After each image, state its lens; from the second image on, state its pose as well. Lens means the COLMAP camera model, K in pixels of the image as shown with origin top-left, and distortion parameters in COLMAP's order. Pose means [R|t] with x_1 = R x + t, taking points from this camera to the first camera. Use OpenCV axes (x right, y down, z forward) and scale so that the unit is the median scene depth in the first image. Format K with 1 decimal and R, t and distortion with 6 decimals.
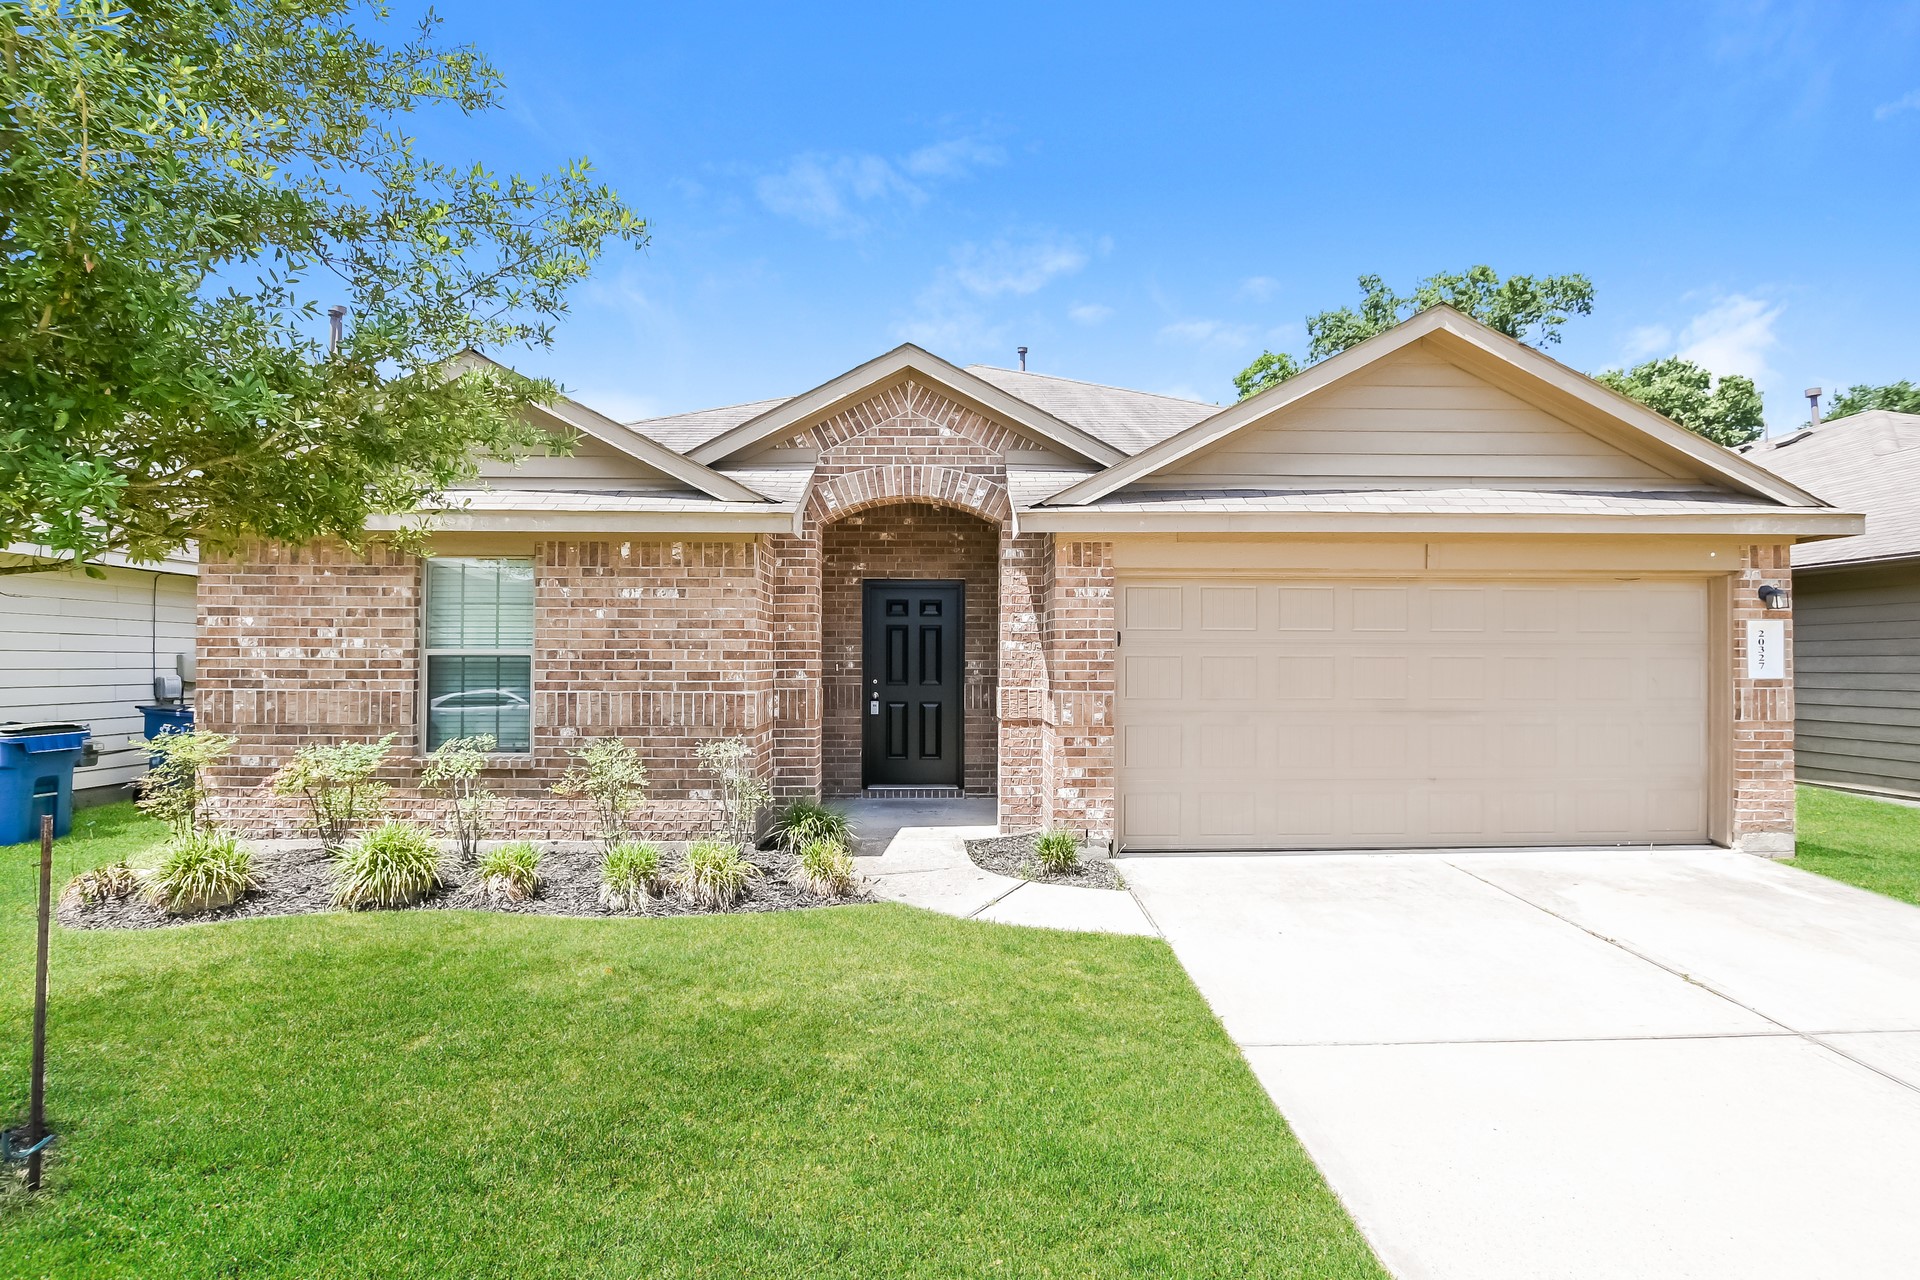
lens RADIAL K [[913.0, 0, 960.0], [0, 913.0, 640.0], [0, 0, 1]] dist [-0.028178, -0.000405]
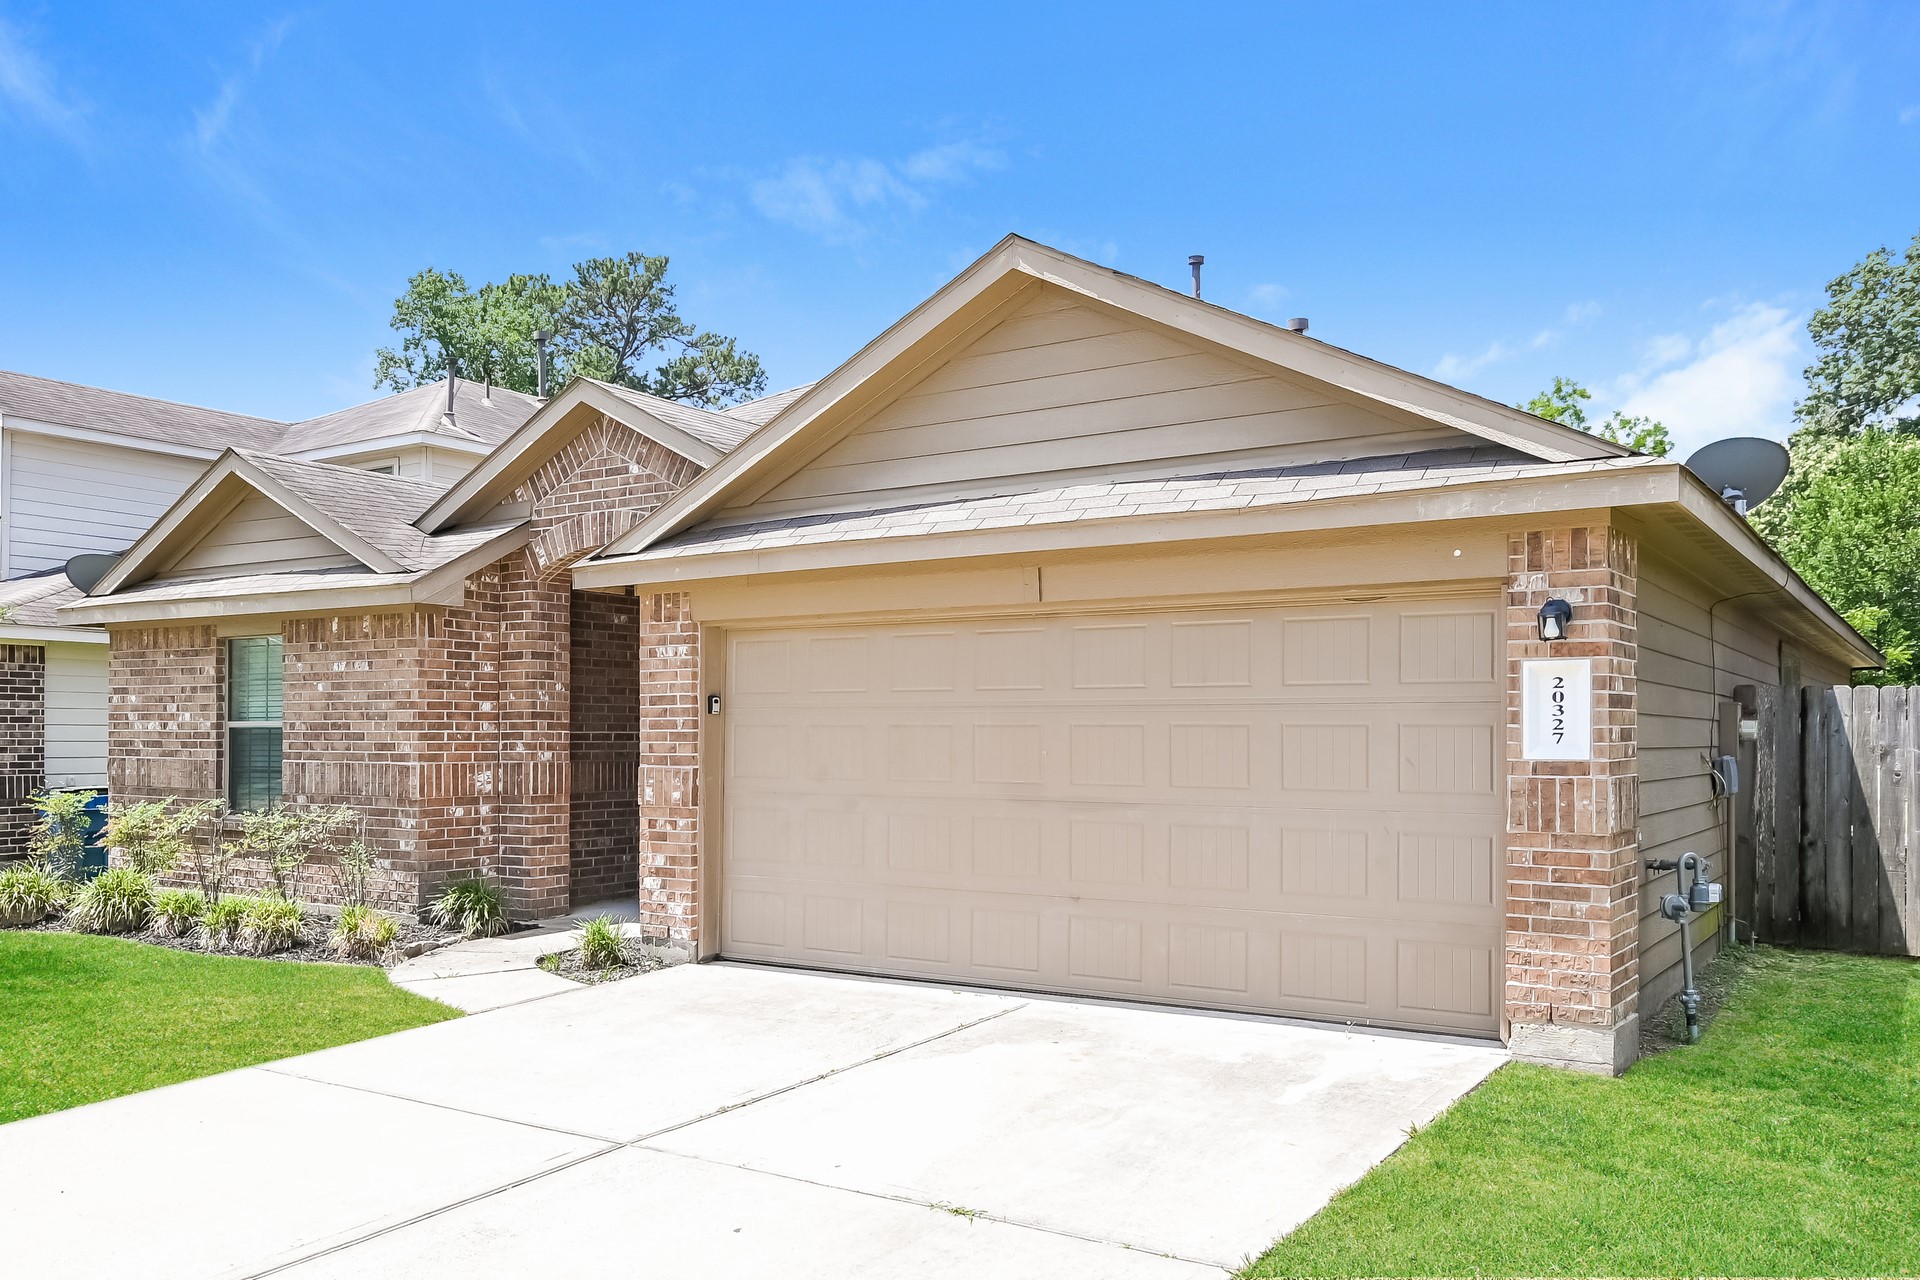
lens RADIAL K [[1544.5, 0, 959.5], [0, 1544.5, 718.3], [0, 0, 1]] dist [-0.012281, -0.000874]
pose [[0.824402, -0.006734, -0.565965, 1.193227], [0.012603, 0.999900, 0.006461, 0.004871], [0.565865, -0.012459, 0.824404, -0.045923]]
